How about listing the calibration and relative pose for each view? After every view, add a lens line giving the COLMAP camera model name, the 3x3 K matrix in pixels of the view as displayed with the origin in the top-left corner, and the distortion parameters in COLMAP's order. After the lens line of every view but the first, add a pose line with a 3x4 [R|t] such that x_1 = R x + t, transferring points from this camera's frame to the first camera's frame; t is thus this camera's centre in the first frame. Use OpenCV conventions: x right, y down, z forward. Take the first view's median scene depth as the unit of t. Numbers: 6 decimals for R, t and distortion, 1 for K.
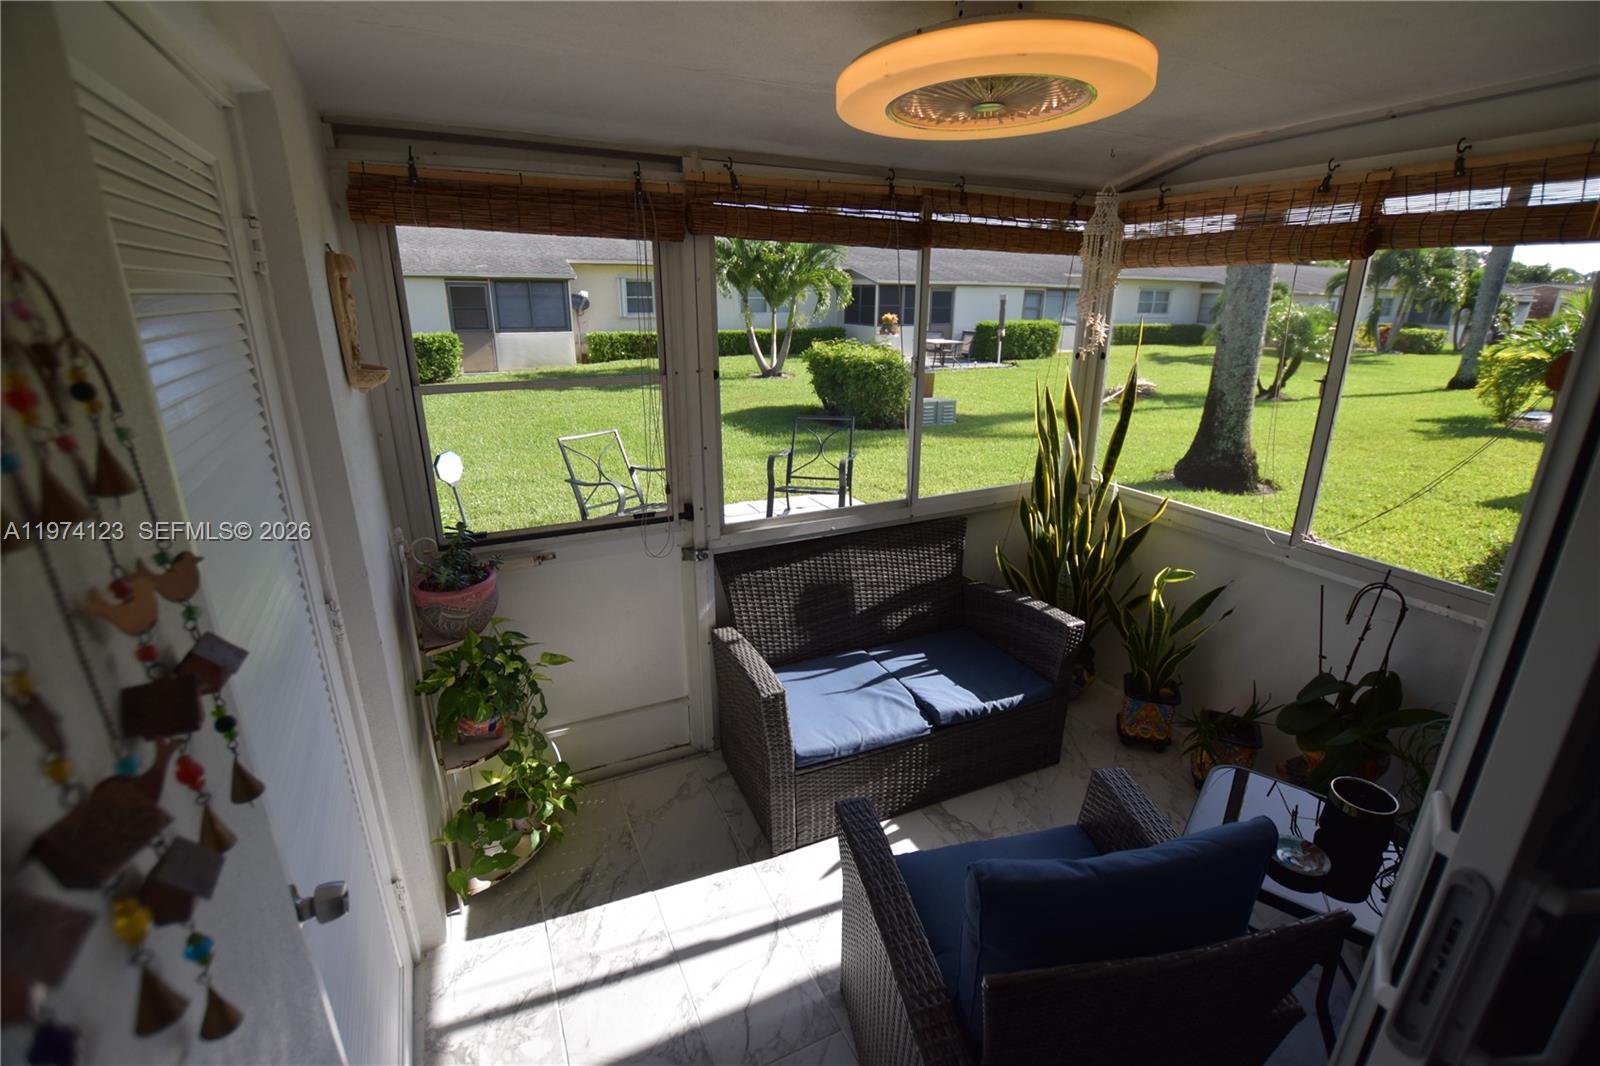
lens RADIAL K [[706.3, 0, 798.8], [0, 706.3, 529.7], [0, 0, 1]] dist [-0.034352, 0.005067]
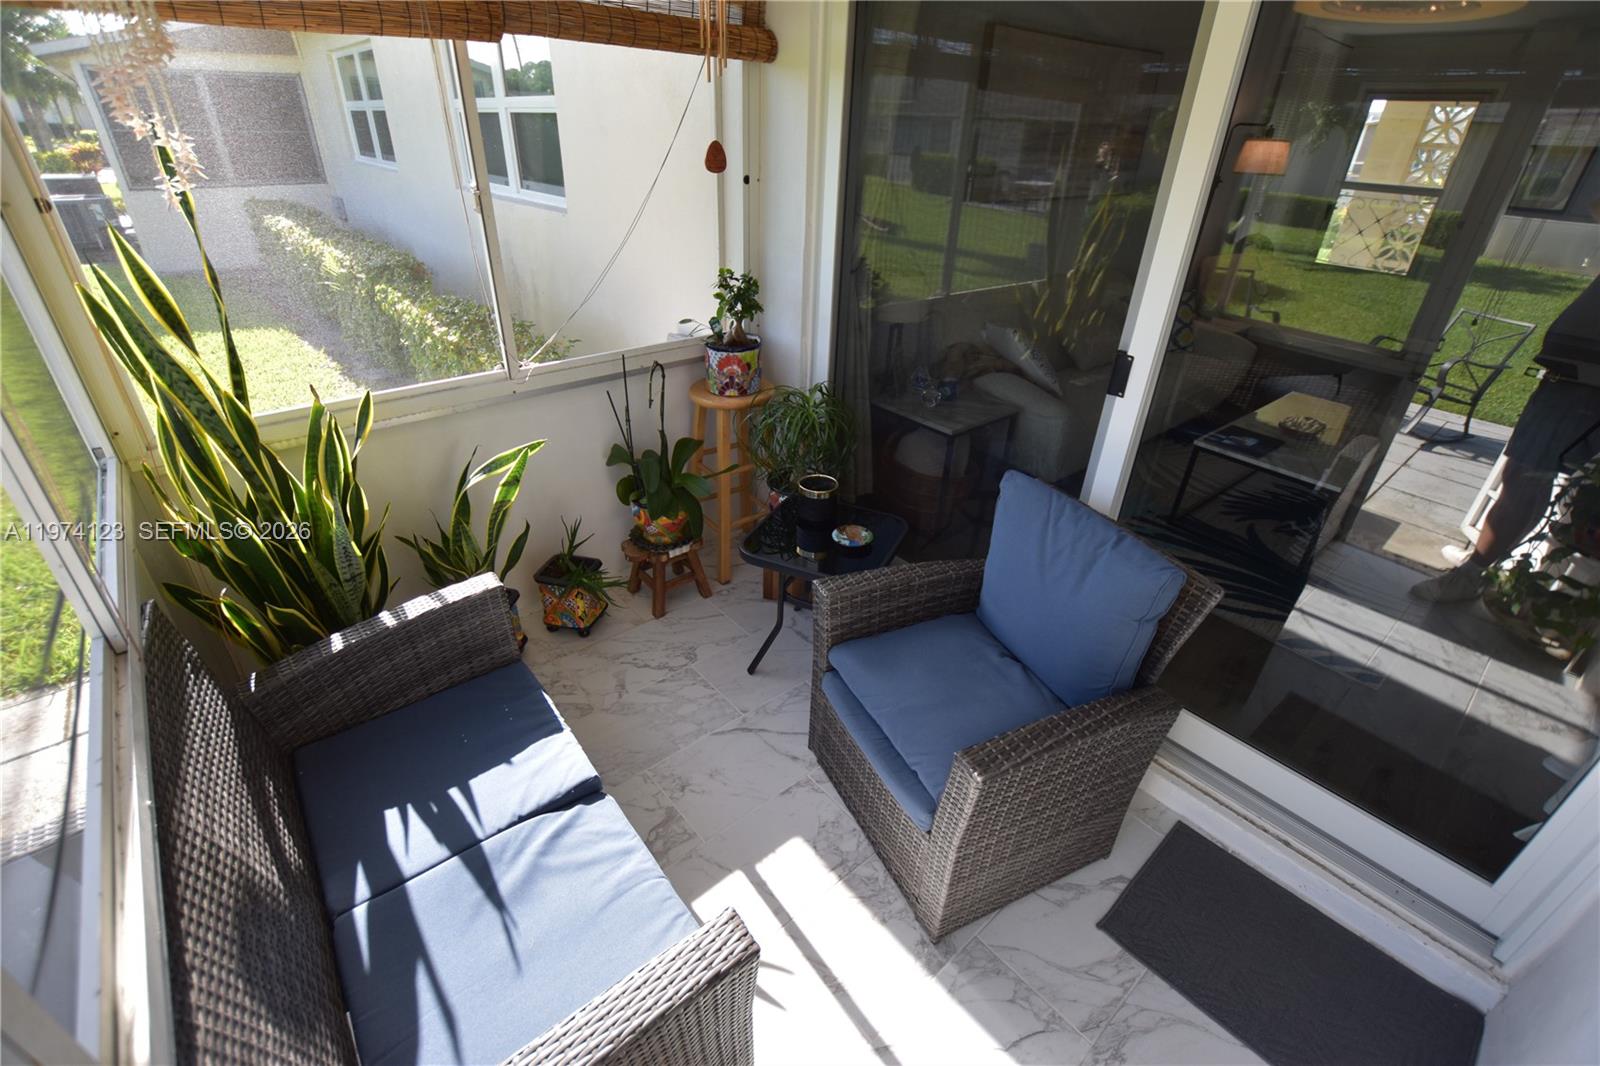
lens RADIAL K [[706.3, 0, 797.0], [0, 706.3, 532.9], [0, 0, 1]] dist [-0.034352, 0.005067]
pose [[-0.265050, -0.491338, 0.829660, -0.280314], [0.272637, 0.787134, 0.553252, -0.229859], [-0.924888, 0.372836, -0.074673, 0.769862]]
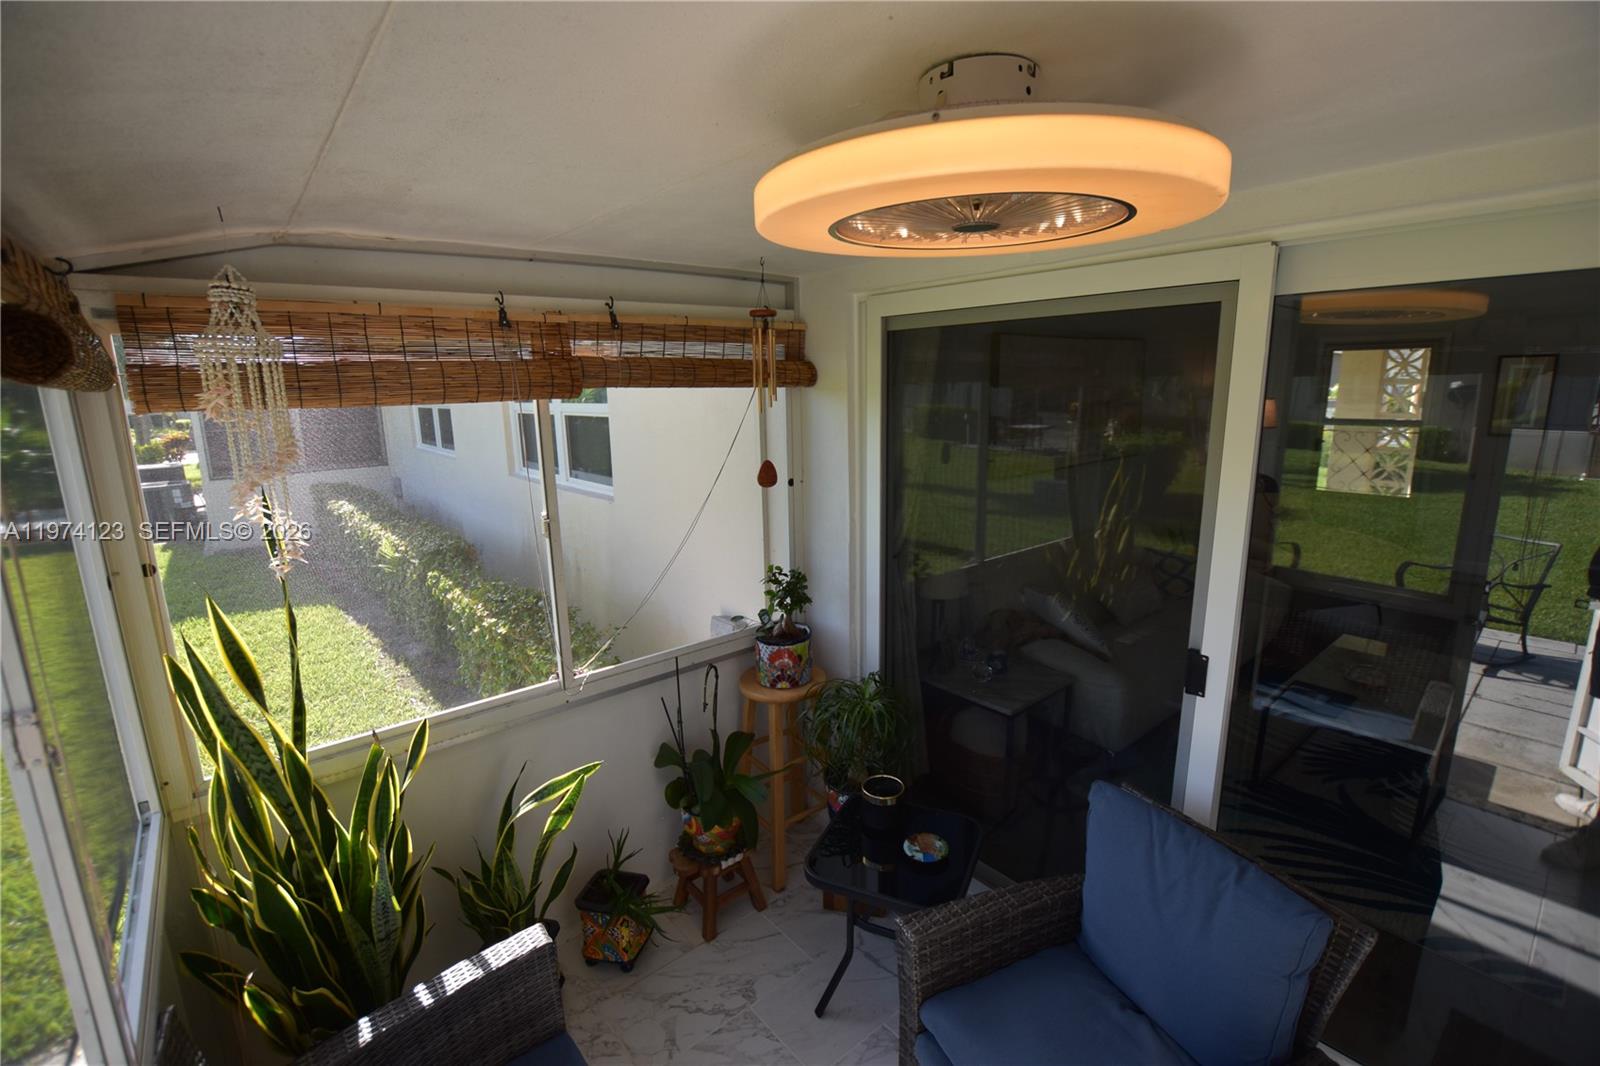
lens RADIAL K [[706.3, 0, 796.2], [0, 706.3, 530.7], [0, 0, 1]] dist [-0.034352, 0.005067]
pose [[-0.256441, -0.192100, 0.947278, -0.218983], [0.321547, 0.907275, 0.271035, -0.319915], [-0.911507, 0.374099, -0.170894, 0.778612]]
